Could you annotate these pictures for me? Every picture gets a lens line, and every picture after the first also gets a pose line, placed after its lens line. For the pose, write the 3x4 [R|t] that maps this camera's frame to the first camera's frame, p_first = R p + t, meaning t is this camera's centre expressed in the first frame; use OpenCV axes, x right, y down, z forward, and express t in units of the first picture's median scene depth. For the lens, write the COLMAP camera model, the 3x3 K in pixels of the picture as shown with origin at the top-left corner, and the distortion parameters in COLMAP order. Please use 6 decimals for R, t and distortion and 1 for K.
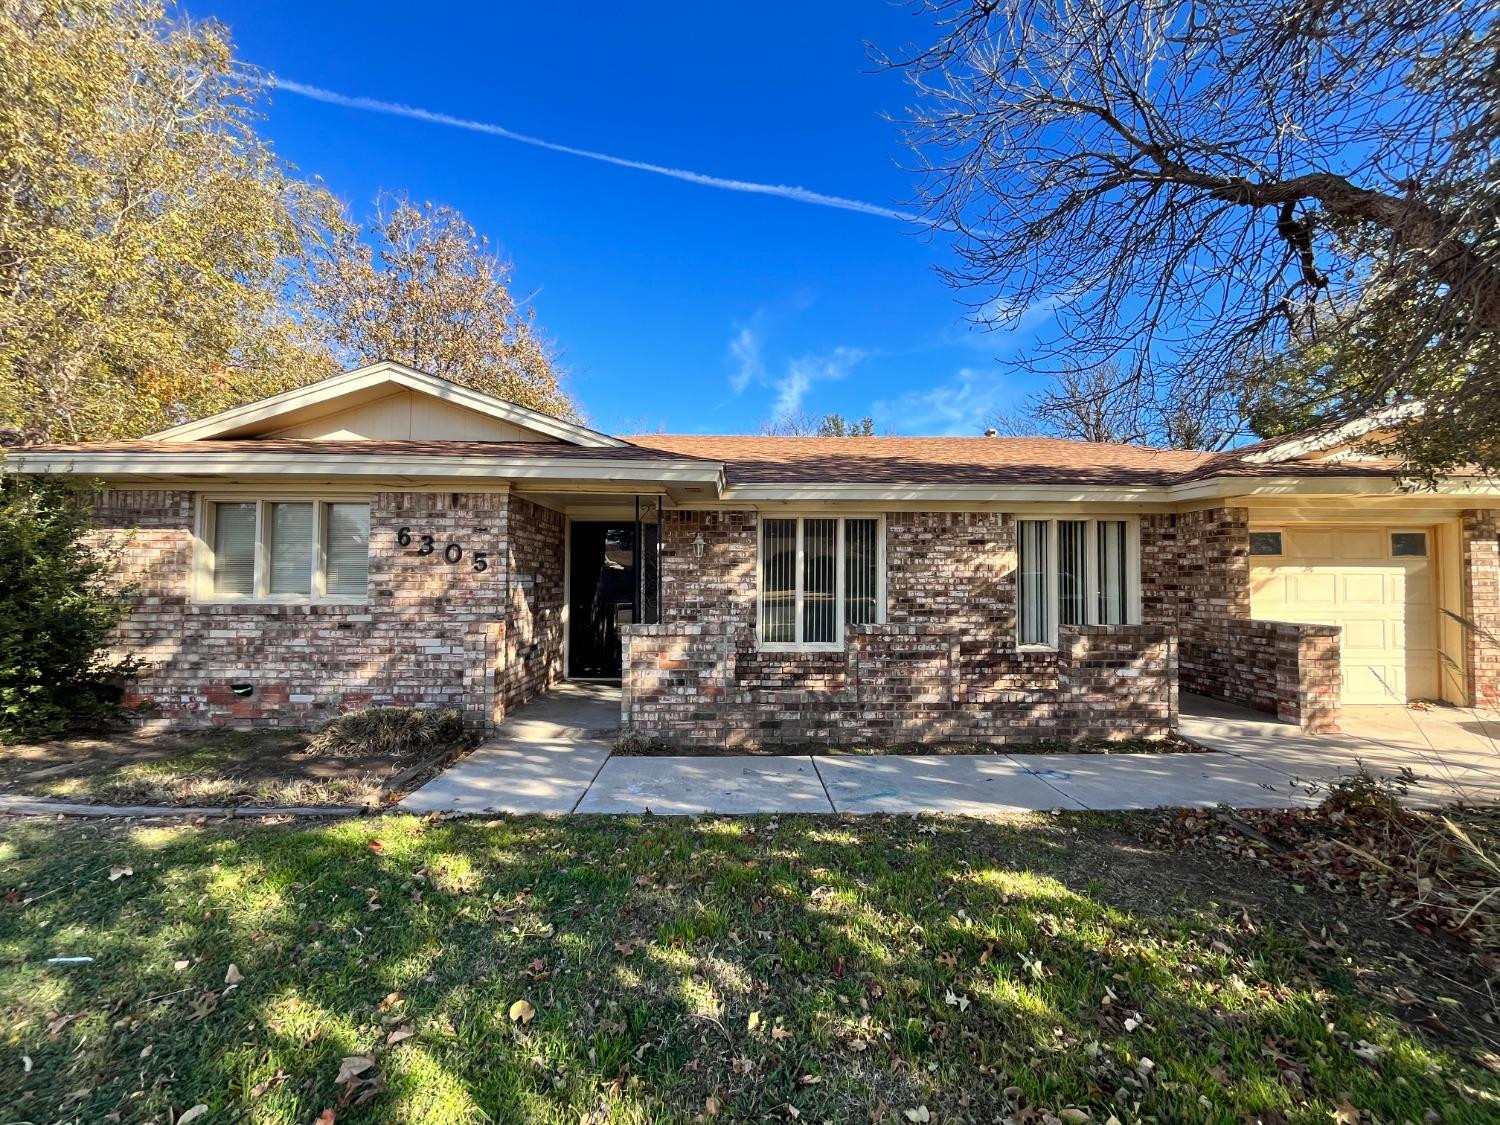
lens RADIAL K [[620.1, 0, 749.2], [0, 620.1, 561.9], [0, 0, 1]] dist [0.014635, 0.000099]
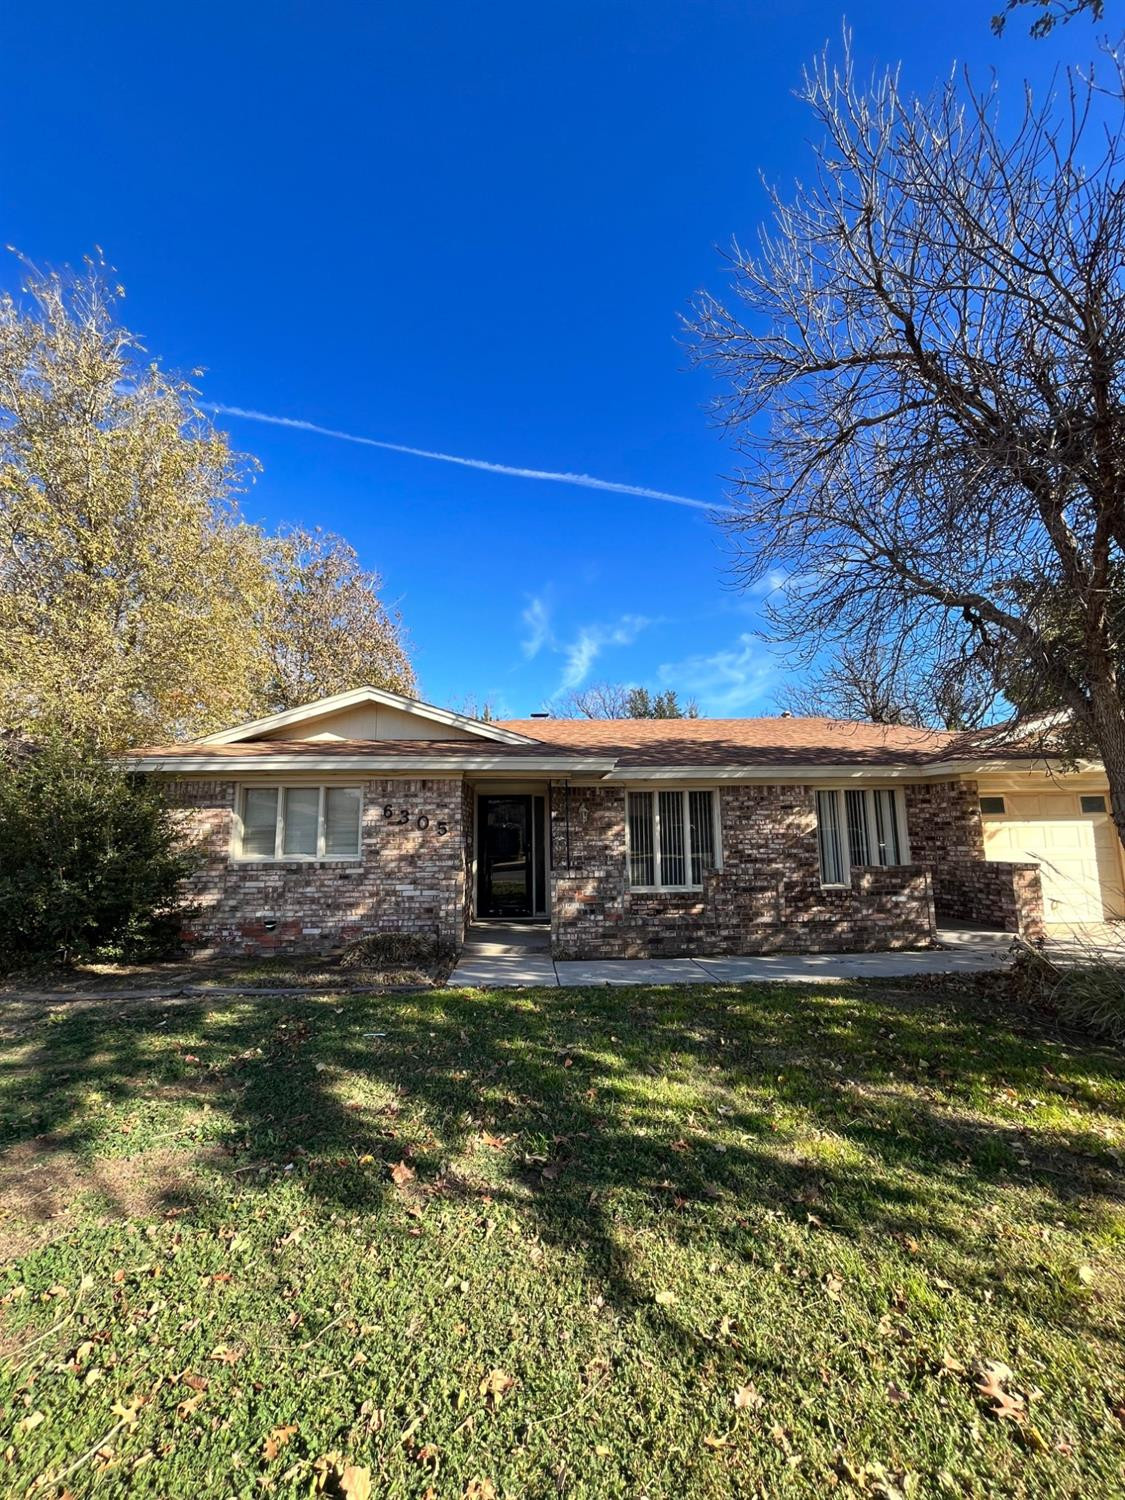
lens RADIAL K [[620.1, 0, 559.1], [0, 620.1, 744.8], [0, 0, 1]] dist [0.014635, 0.000099]
pose [[0.999365, -0.013186, 0.033111, -0.209968], [0.017187, 0.992178, -0.123639, -0.009342], [-0.031222, 0.124129, 0.991775, -0.421661]]
